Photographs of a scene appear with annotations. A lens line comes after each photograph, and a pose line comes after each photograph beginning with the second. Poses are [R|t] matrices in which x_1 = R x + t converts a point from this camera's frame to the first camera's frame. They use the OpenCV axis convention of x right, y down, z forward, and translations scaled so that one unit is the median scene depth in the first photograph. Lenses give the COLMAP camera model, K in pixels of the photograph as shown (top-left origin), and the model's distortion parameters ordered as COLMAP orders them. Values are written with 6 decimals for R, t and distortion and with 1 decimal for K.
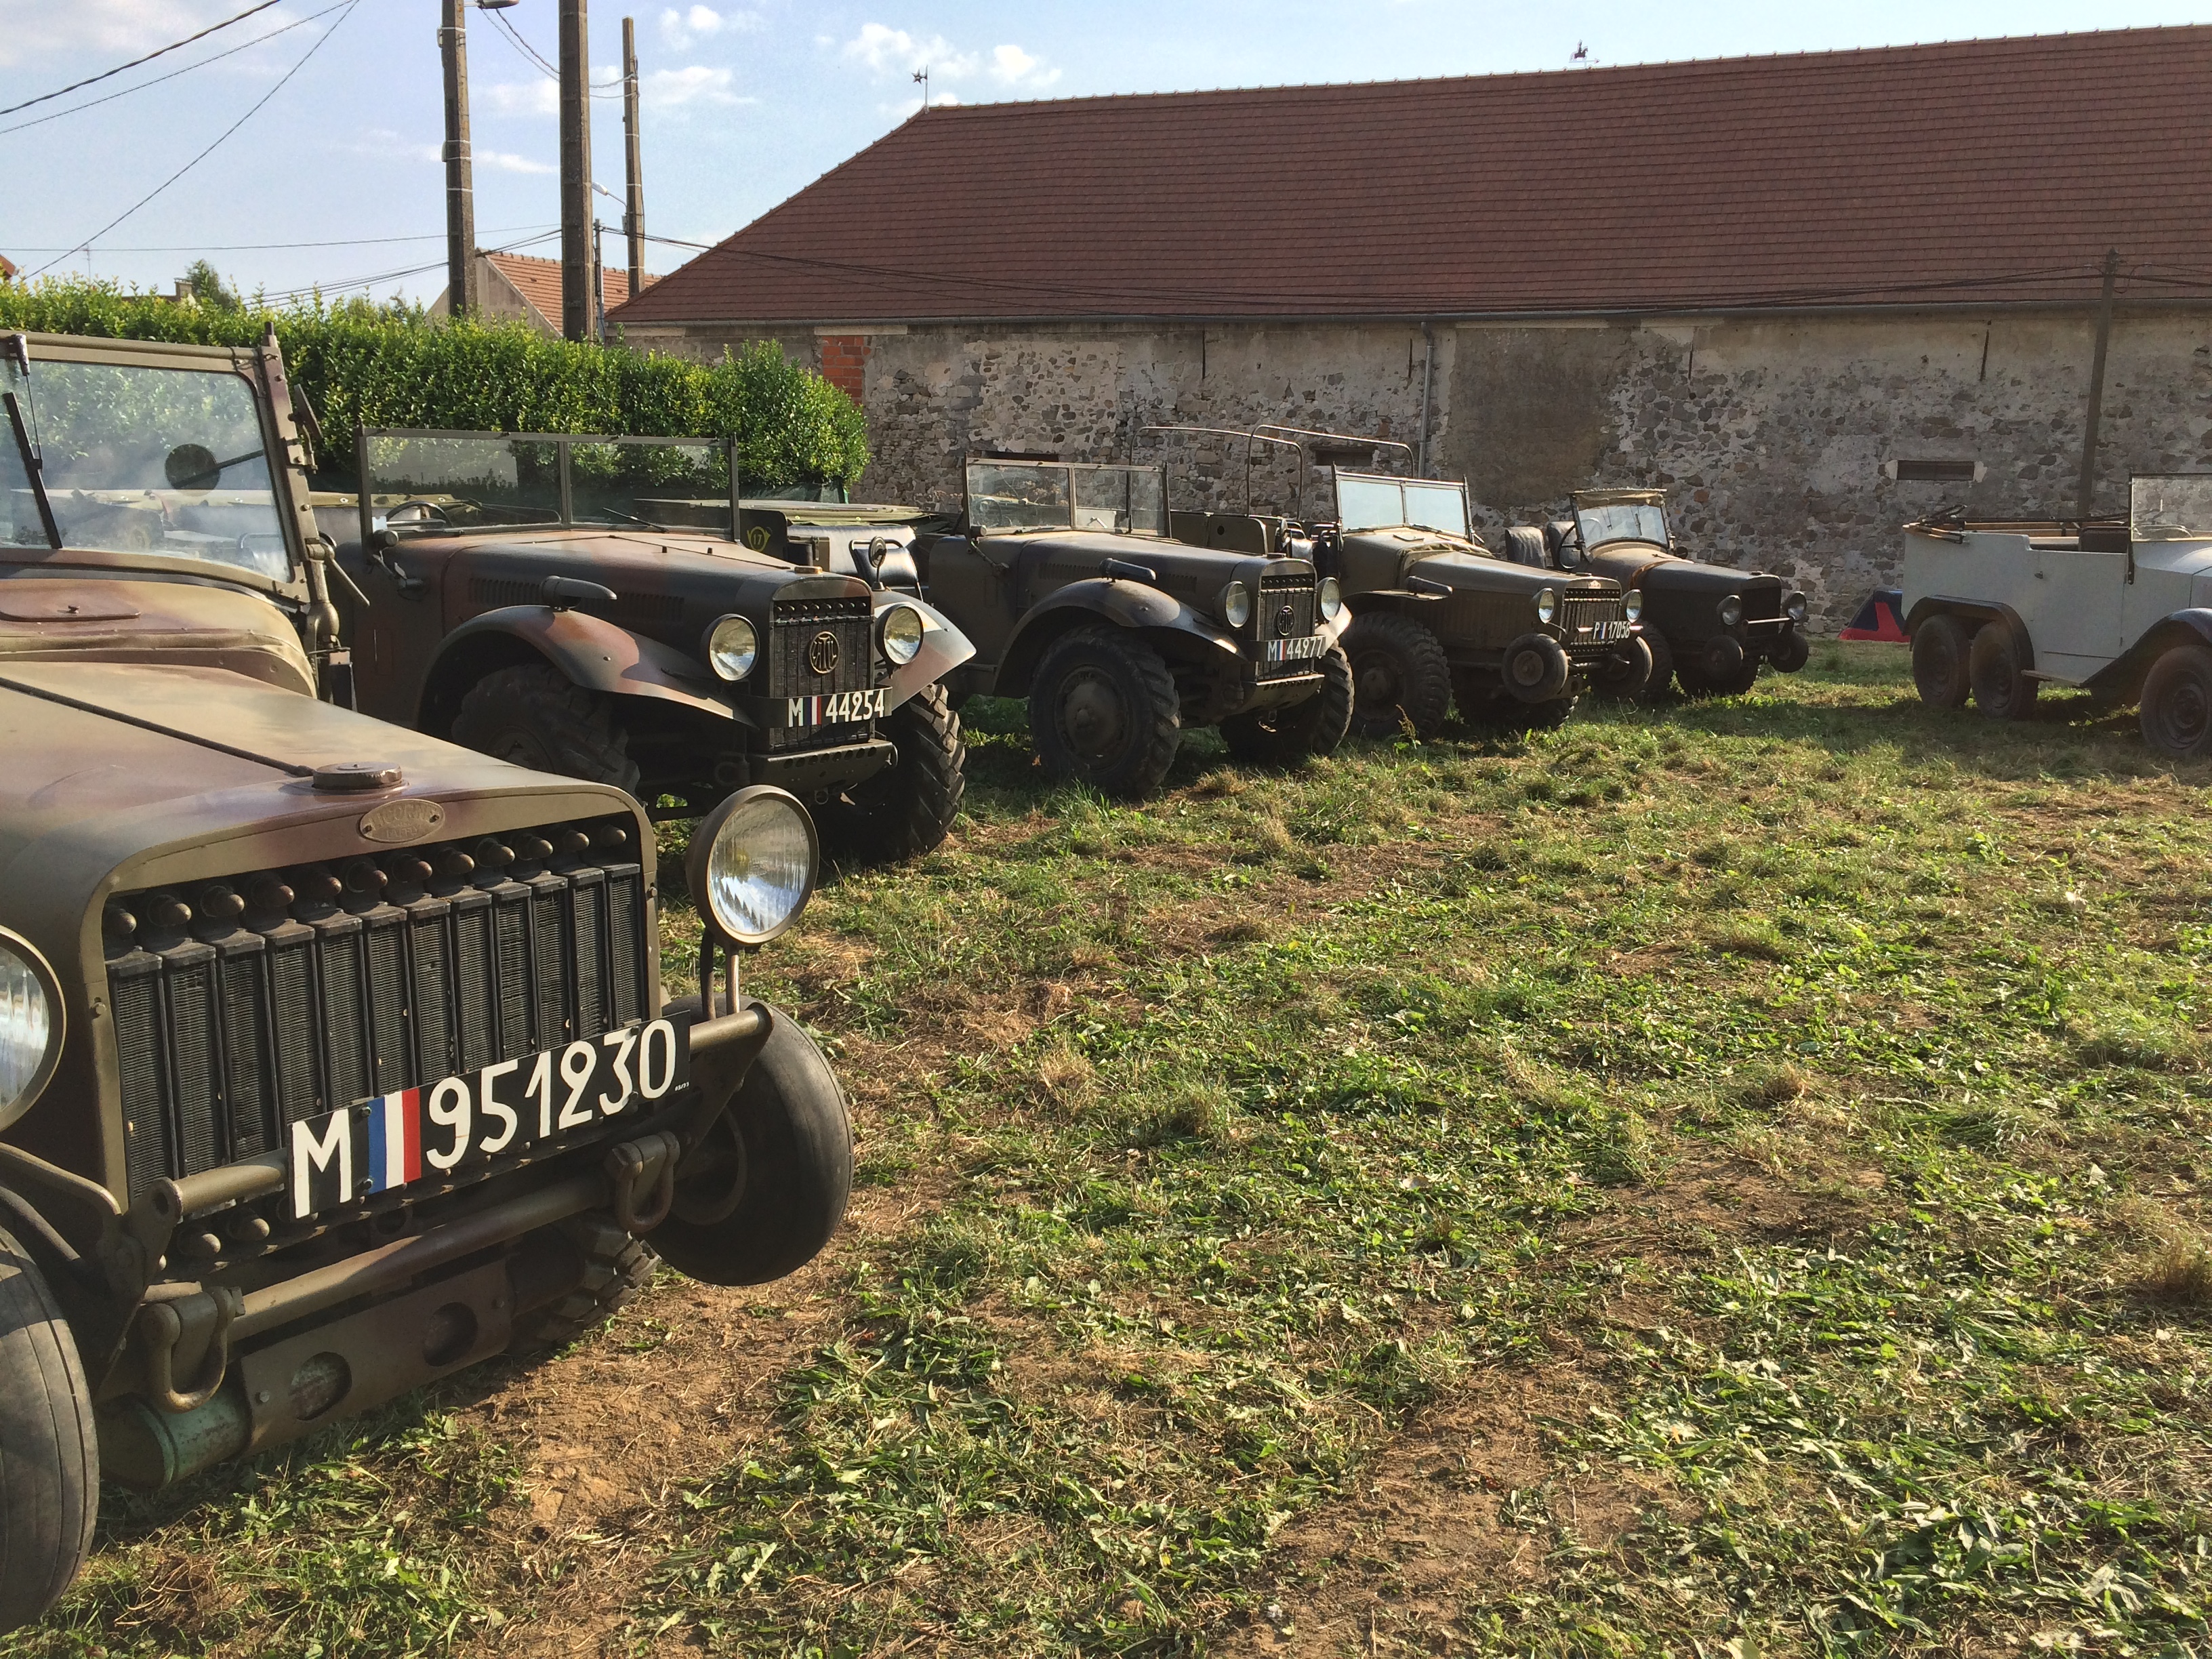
lens RADIAL K [[1882.9, 0, 1111.9], [0, 1882.9, 843.7], [0, 0, 1]] dist [0.053572, -0.082998]
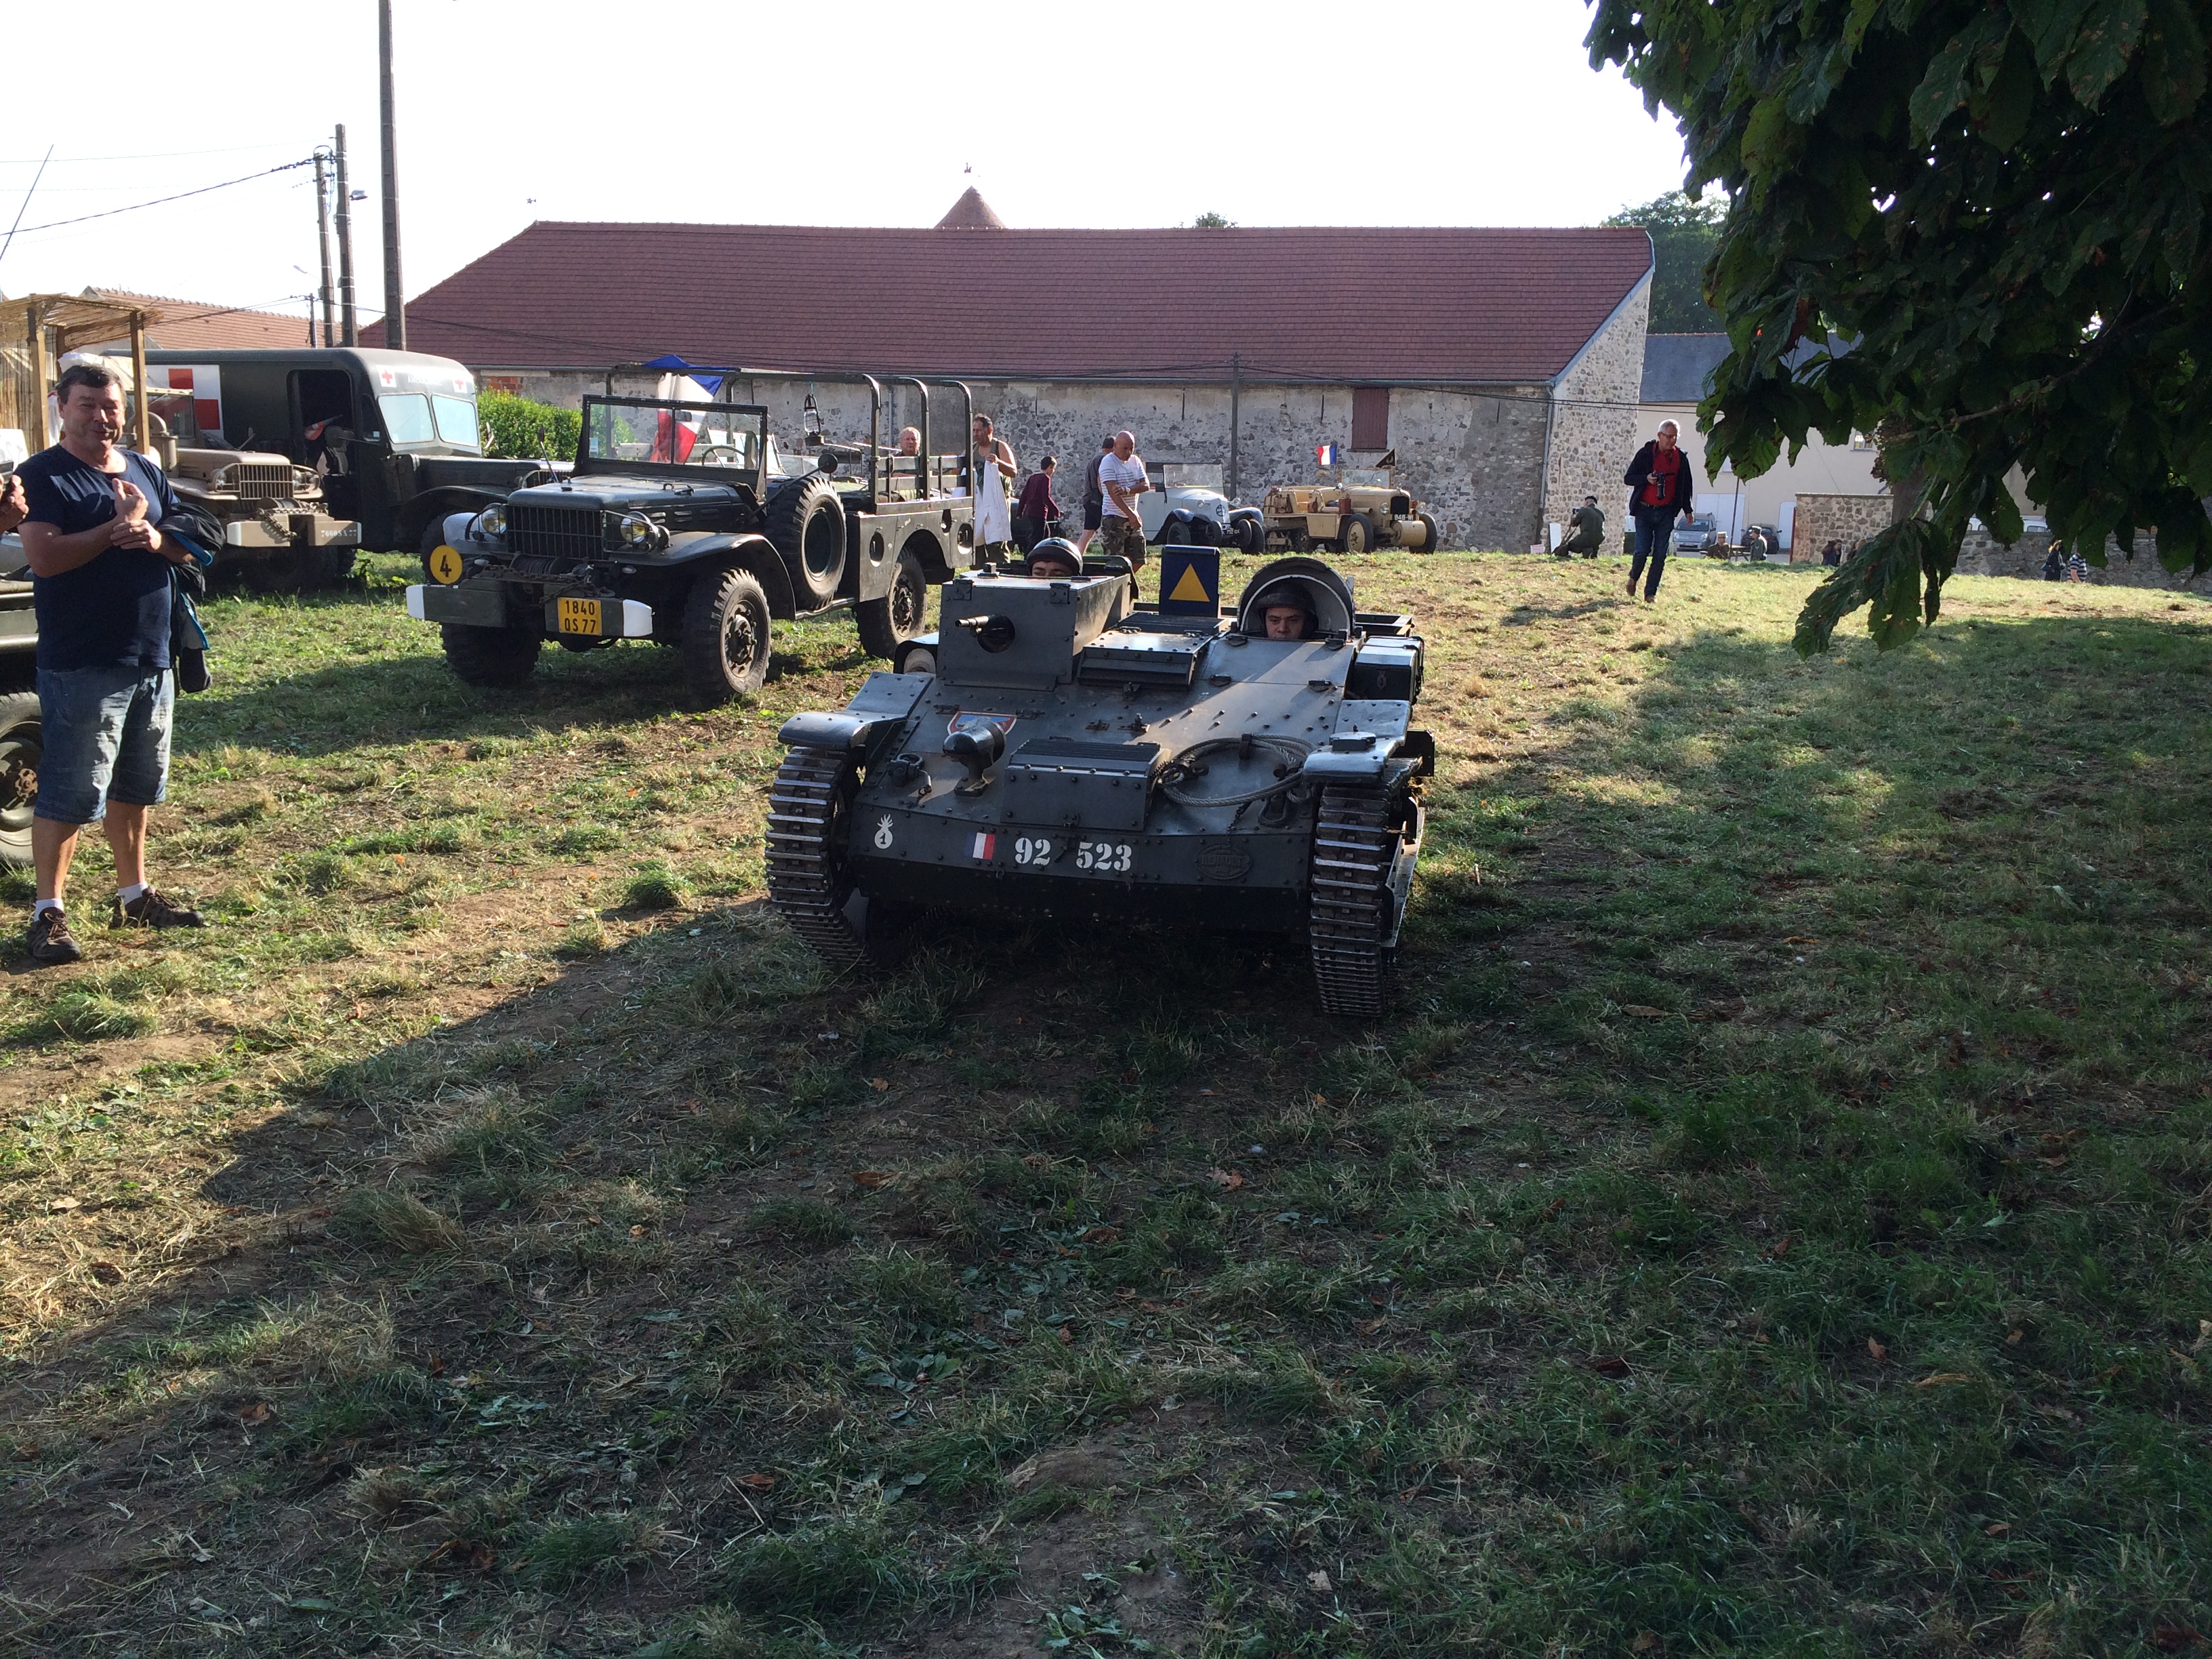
lens RADIAL K [[1882.9, 0, 1100.7], [0, 1882.9, 838.1], [0, 0, 1]] dist [0.053572, -0.082998]
pose [[0.962300, -0.038282, 0.269282, -0.131425], [0.046239, 0.998659, -0.023266, 0.196745], [-0.268030, 0.034840, 0.962780, -0.717016]]
